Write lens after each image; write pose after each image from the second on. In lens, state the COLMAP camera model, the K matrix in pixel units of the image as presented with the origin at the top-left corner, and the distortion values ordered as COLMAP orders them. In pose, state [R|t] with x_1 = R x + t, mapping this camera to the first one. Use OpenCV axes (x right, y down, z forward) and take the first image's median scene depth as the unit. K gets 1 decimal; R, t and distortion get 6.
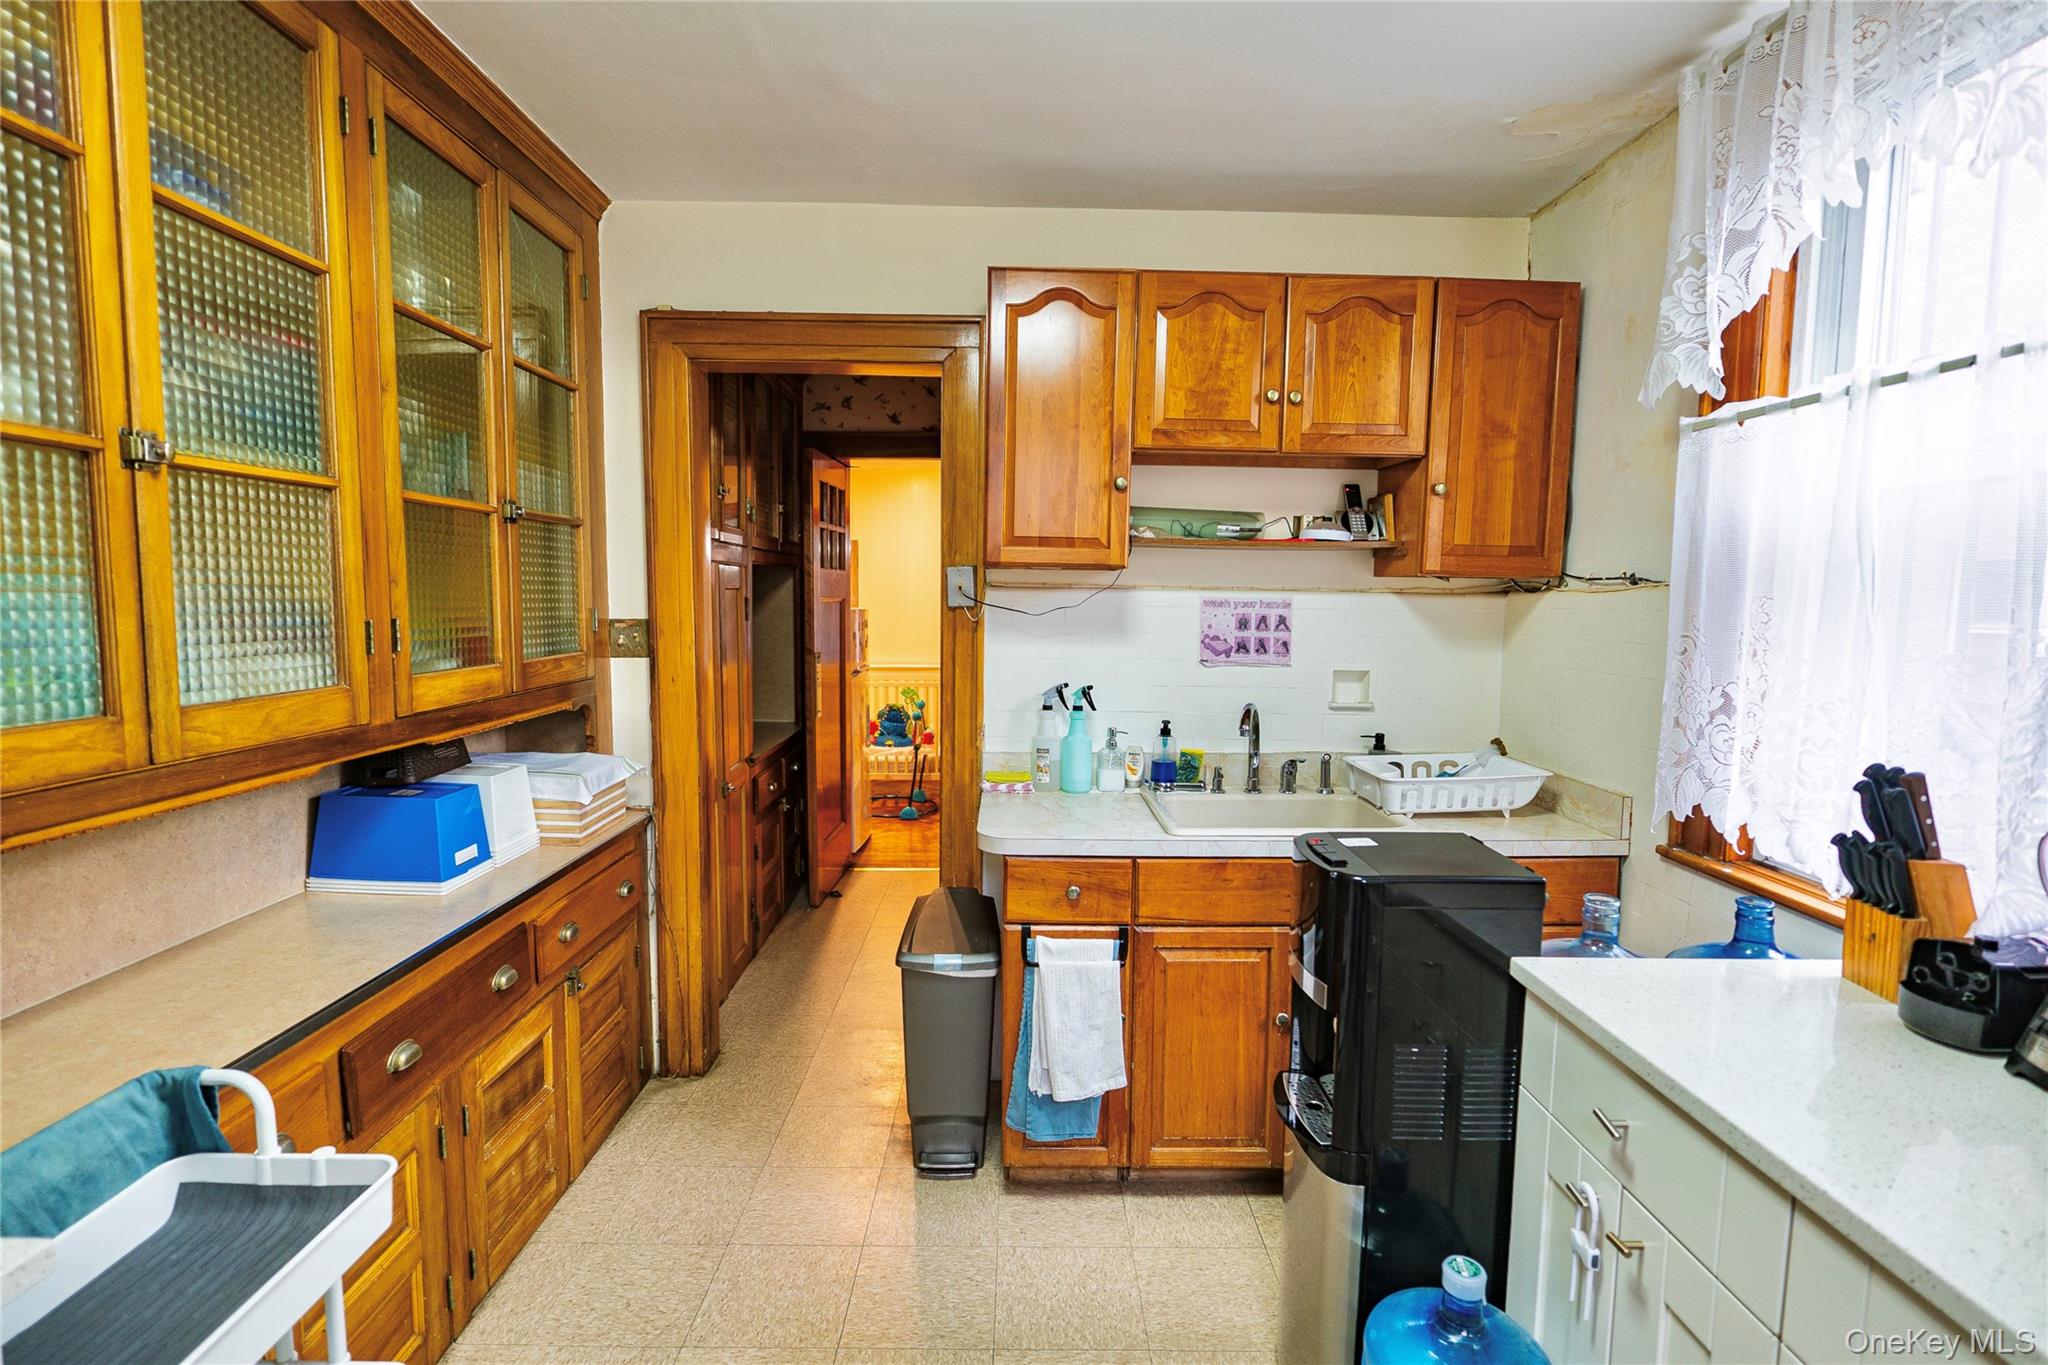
lens RADIAL K [[969.0, 0, 1018.5], [0, 969.0, 680.2], [0, 0, 1]] dist [-0.008037, 0.000778]
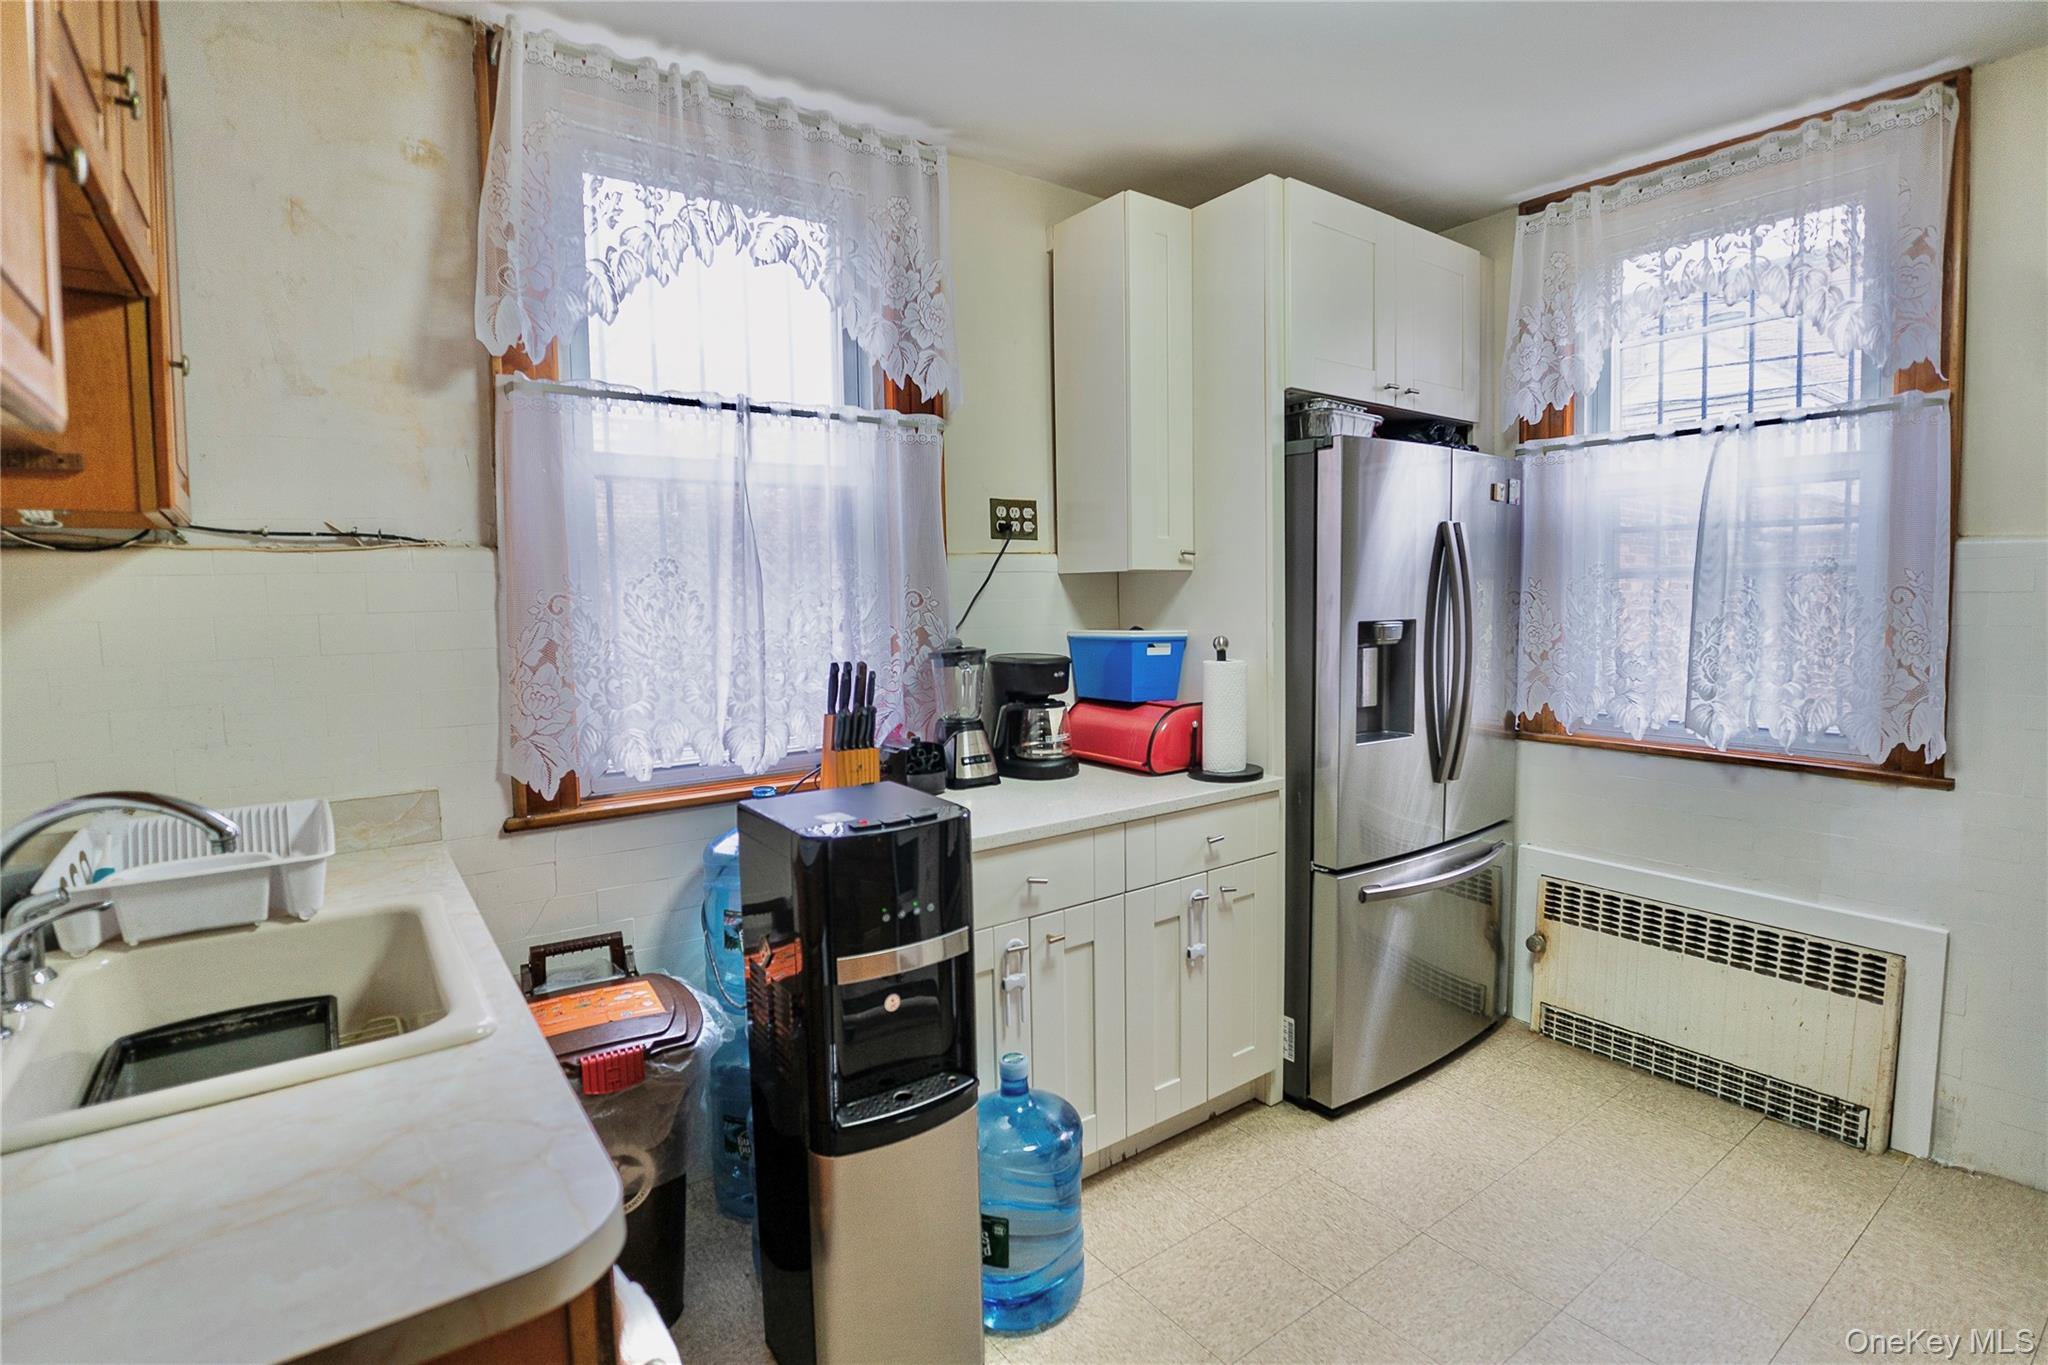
lens RADIAL K [[969.0, 0, 1018.5], [0, 969.0, 680.2], [0, 0, 1]] dist [-0.008037, 0.000778]
pose [[-0.590622, -0.085869, 0.802367, -0.488663], [0.074706, 0.984234, 0.160323, -0.103768], [-0.803483, 0.154632, -0.574895, 1.450726]]
